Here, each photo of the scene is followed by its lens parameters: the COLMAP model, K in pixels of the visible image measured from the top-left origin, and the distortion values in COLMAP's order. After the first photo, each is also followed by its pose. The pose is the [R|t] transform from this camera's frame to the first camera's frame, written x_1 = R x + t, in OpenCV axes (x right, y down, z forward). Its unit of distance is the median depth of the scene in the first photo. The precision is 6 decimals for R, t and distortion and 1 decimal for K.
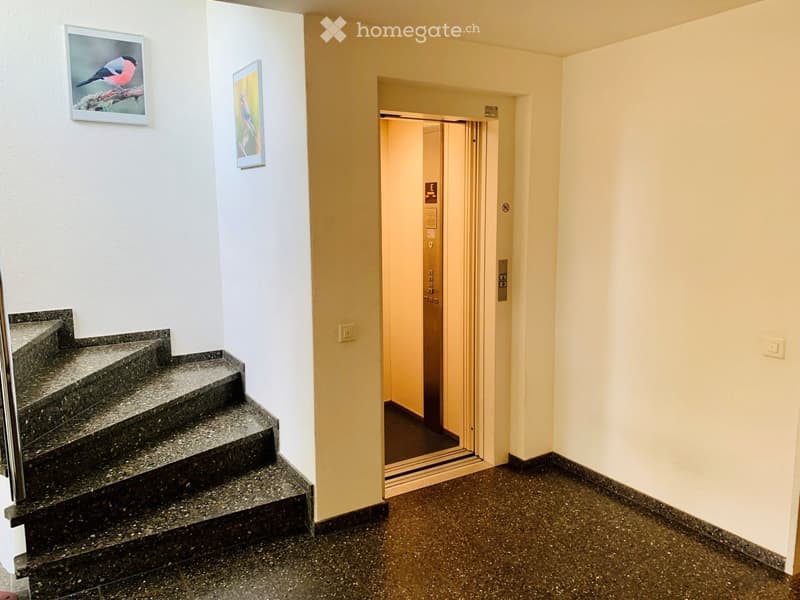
lens RADIAL K [[617.3, 0, 400.0], [0, 617.3, 300.0], [0, 0, 1]] dist [-0.044920, -0.000687]
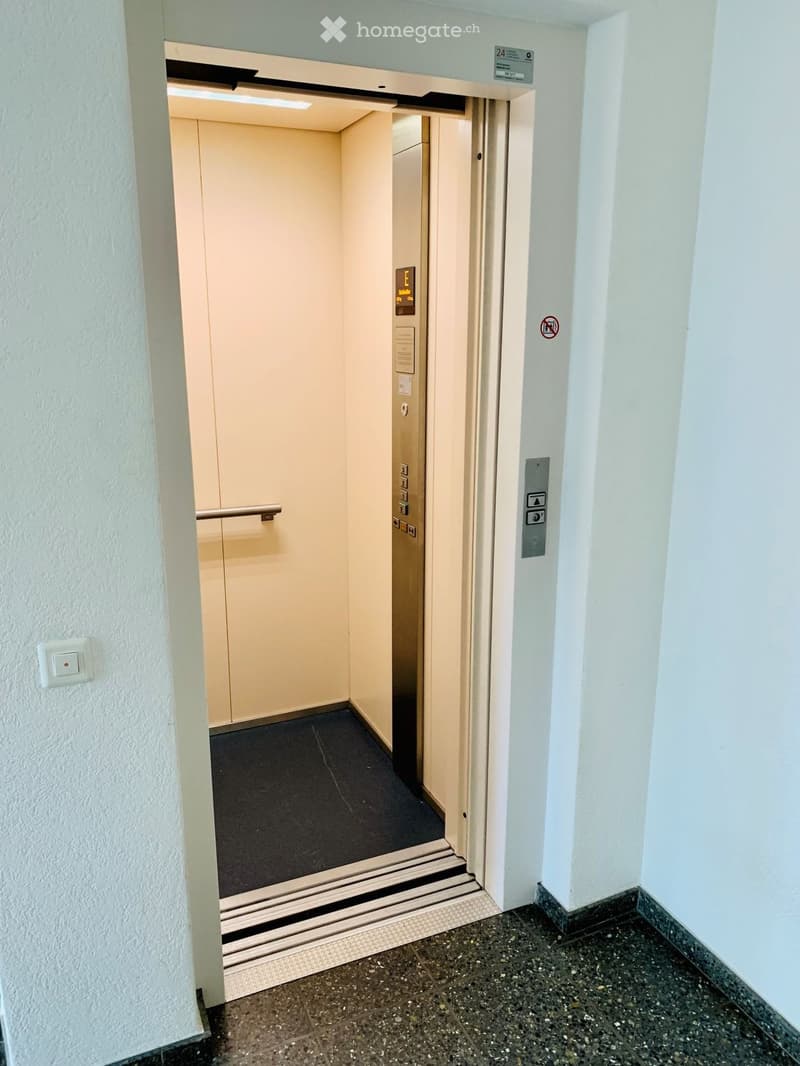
lens RADIAL K [[815.3, 0, 398.4], [0, 815.3, 554.0], [0, 0, 1]] dist [0.029260, -0.113462]
pose [[0.991116, 0.045756, -0.124883, 0.142014], [-0.029739, 0.991427, 0.127232, -0.066832], [0.129634, -0.122388, 0.983980, 0.433267]]
